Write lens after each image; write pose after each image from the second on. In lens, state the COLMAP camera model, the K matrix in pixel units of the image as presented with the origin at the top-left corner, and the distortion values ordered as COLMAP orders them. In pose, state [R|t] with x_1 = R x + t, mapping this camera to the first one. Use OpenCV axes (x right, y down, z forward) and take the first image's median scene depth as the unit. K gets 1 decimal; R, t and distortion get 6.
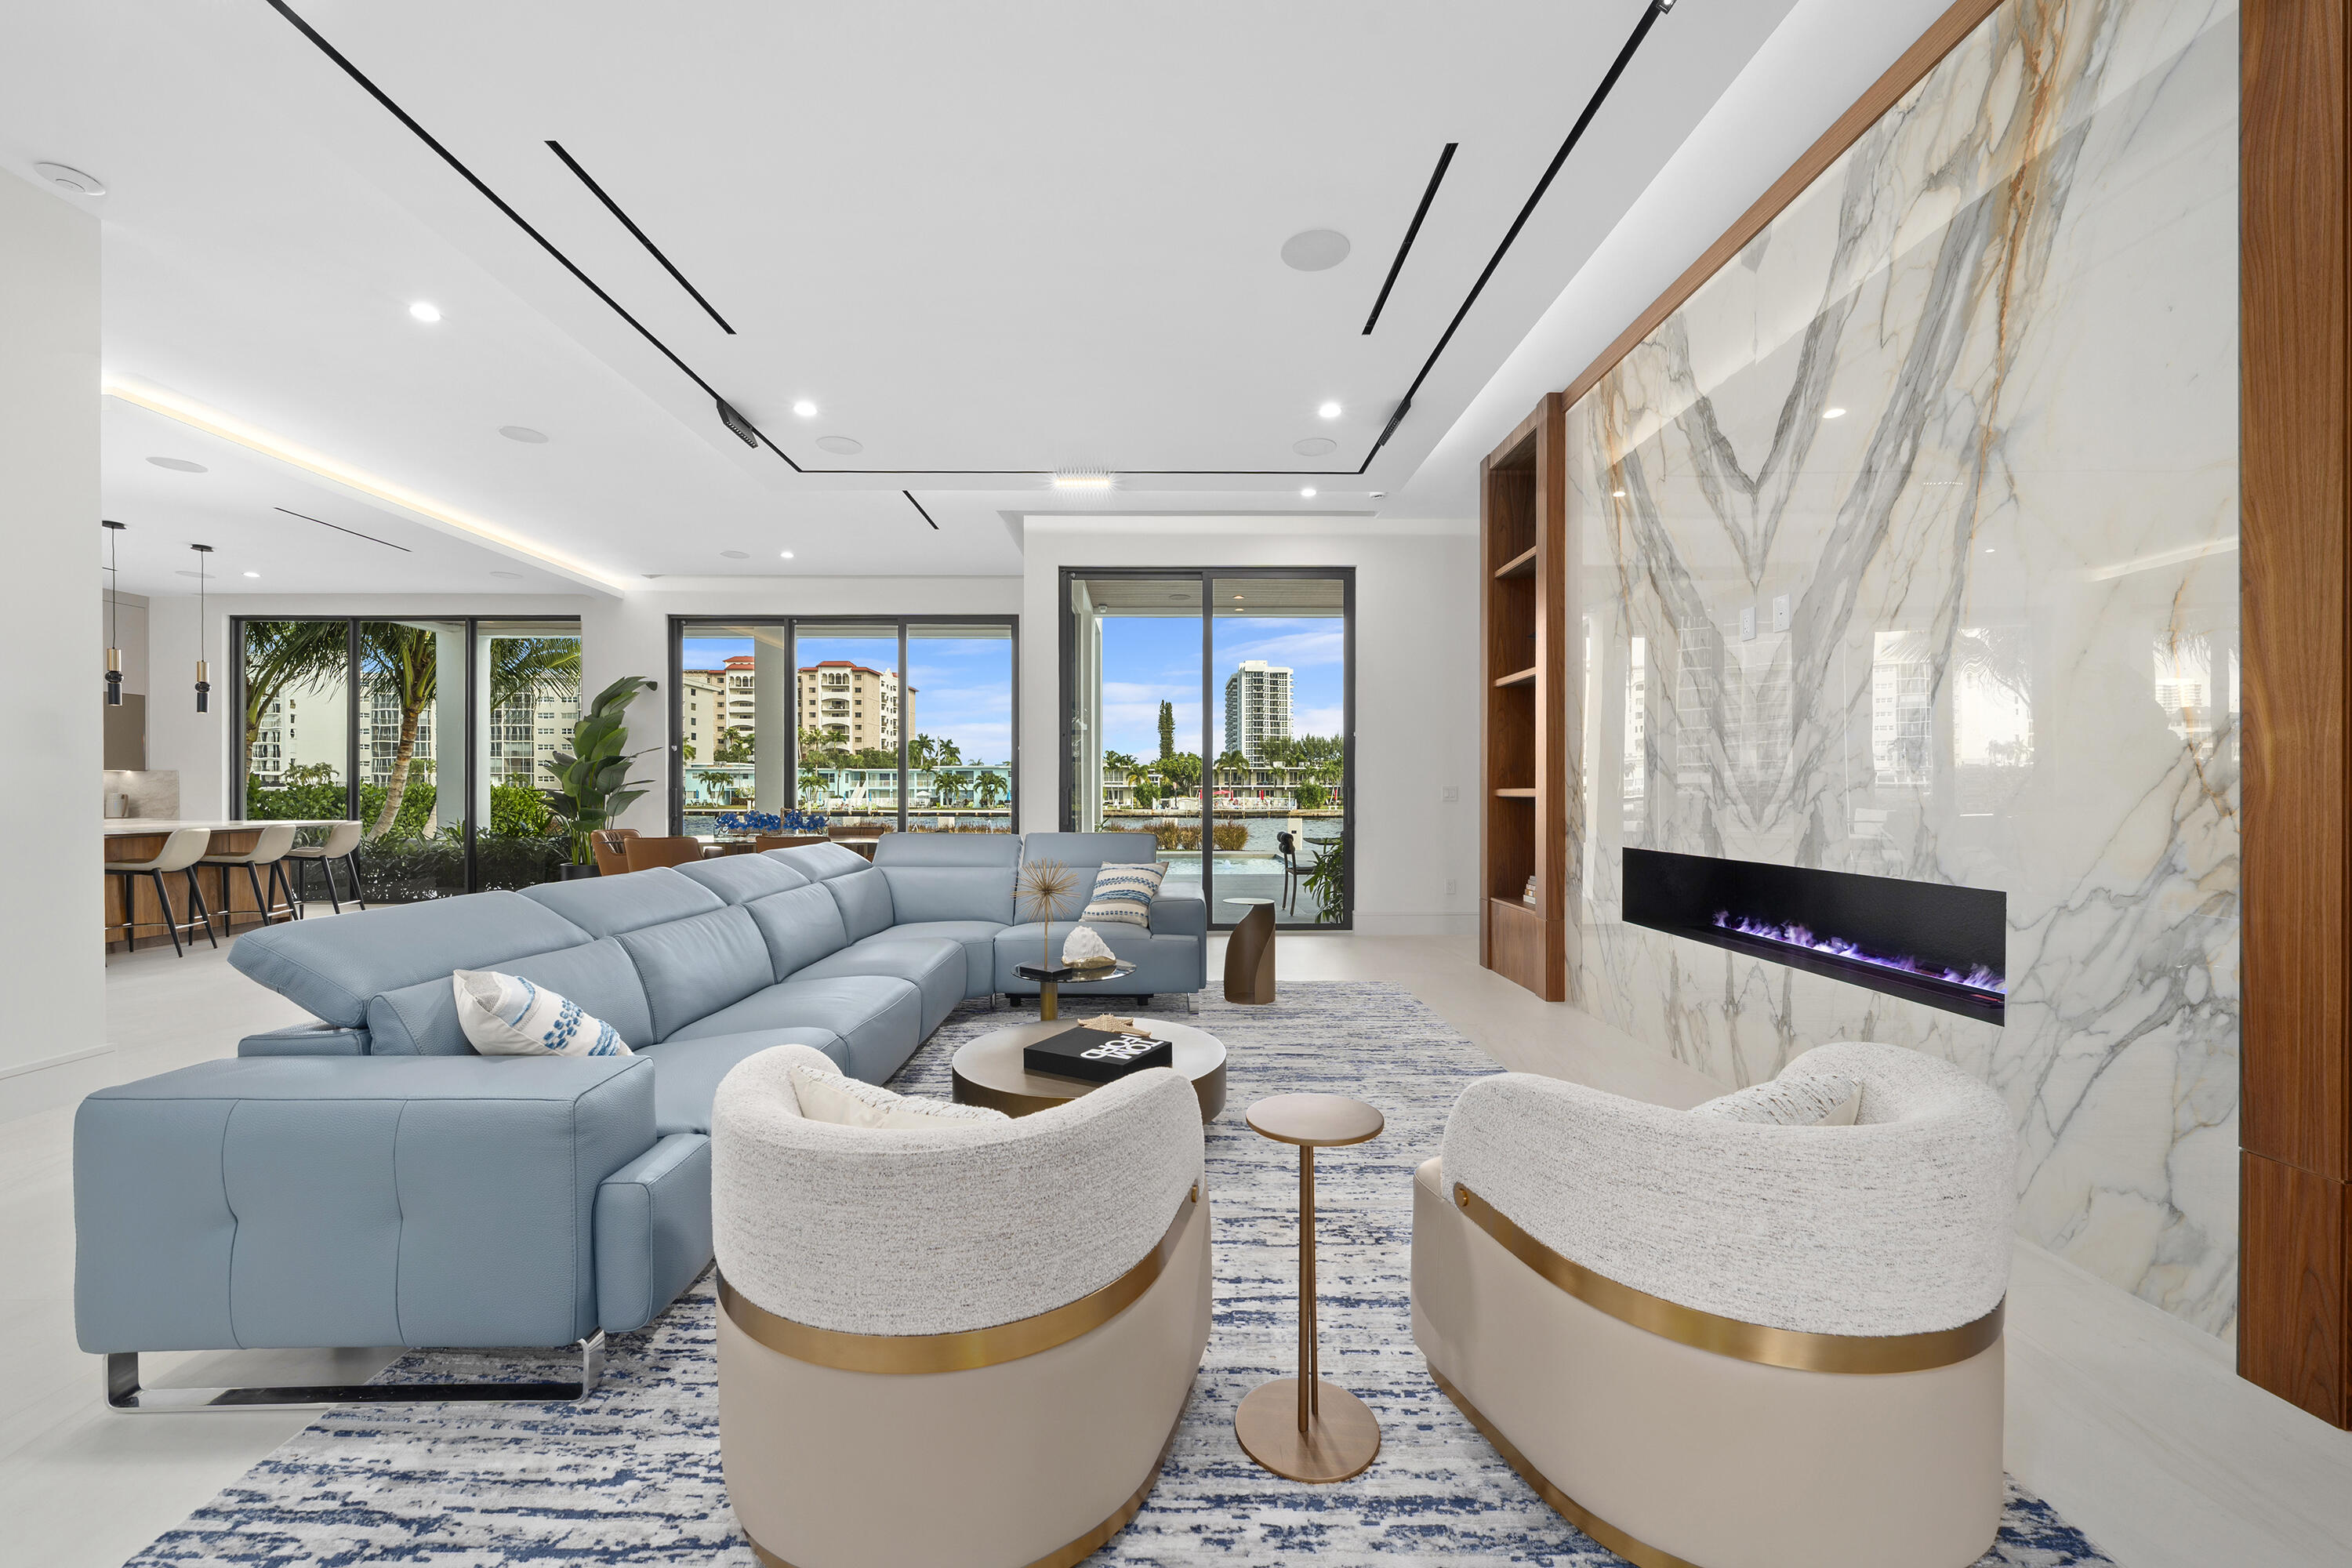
lens RADIAL K [[871.2, 0, 1168.6], [0, 871.2, 794.0], [0, 0, 1]] dist [-0.005134, 0.000314]
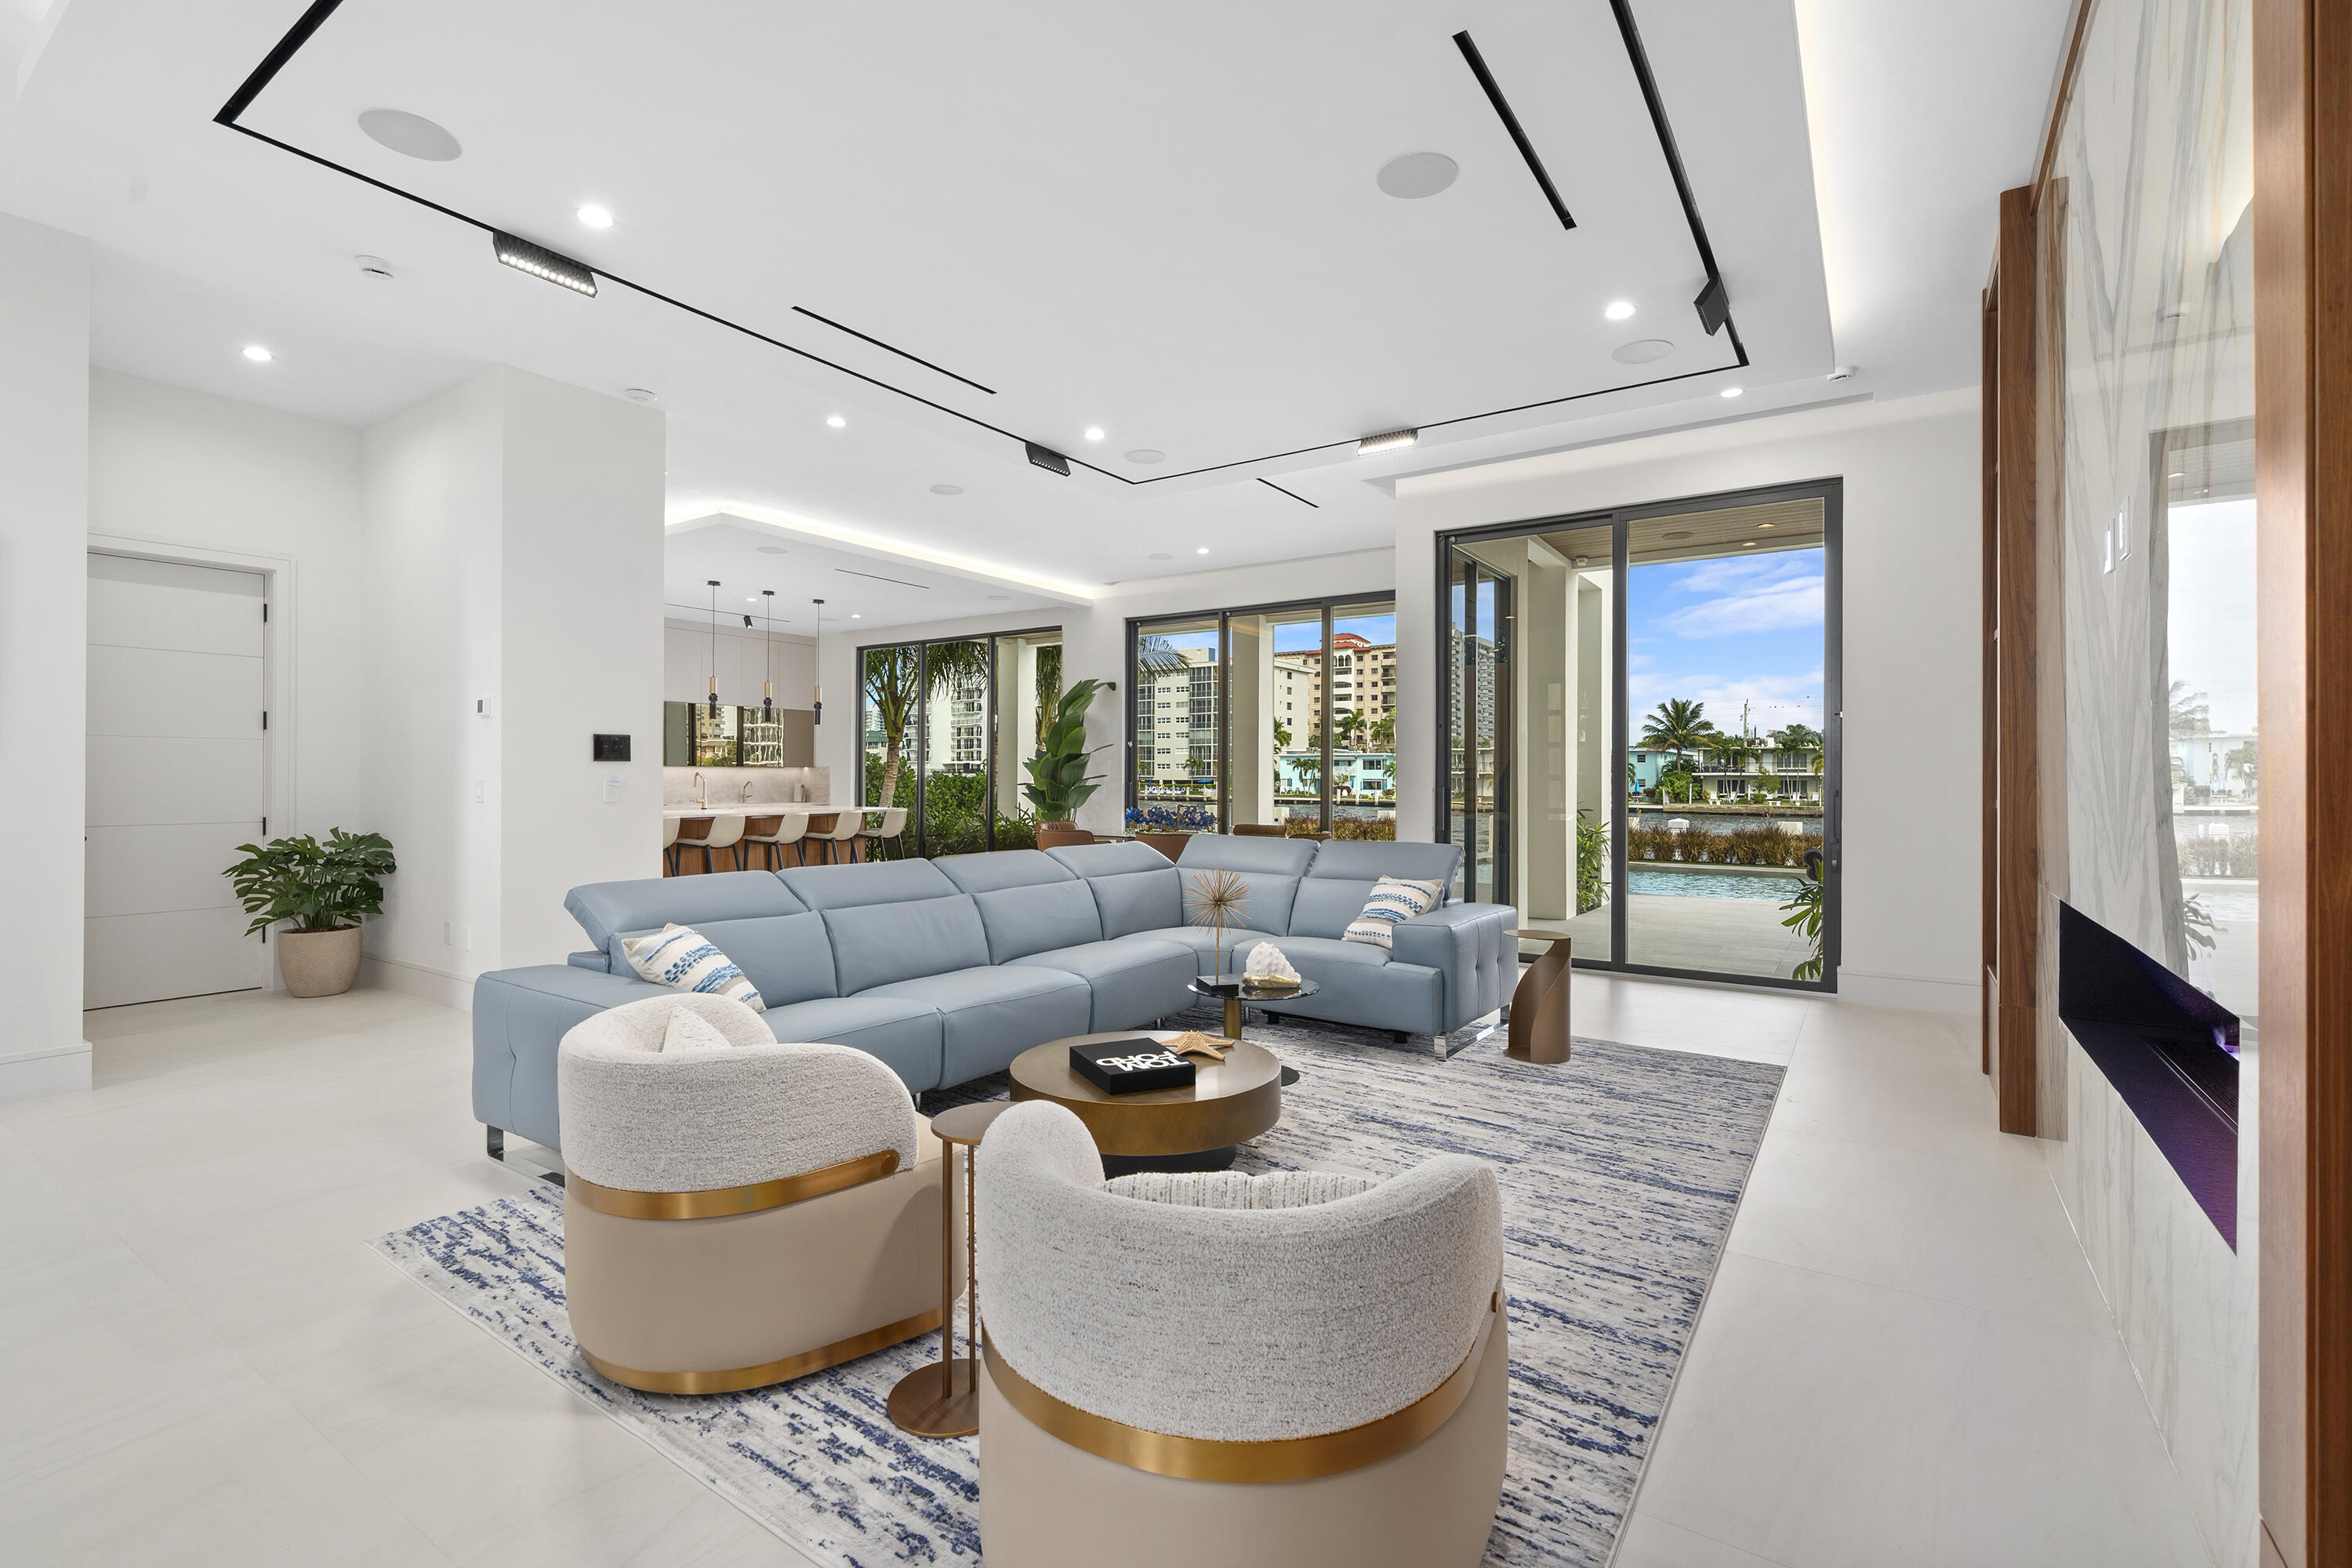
lens RADIAL K [[1031.6, 0, 1189.2], [0, 1031.6, 775.2], [0, 0, 1]] dist [0.000219, 0.000589]
pose [[0.824112, 0.002268, -0.566423, 0.457466], [-0.006357, 0.999966, -0.005246, -0.021852], [0.566392, 0.007924, 0.824098, 0.033881]]
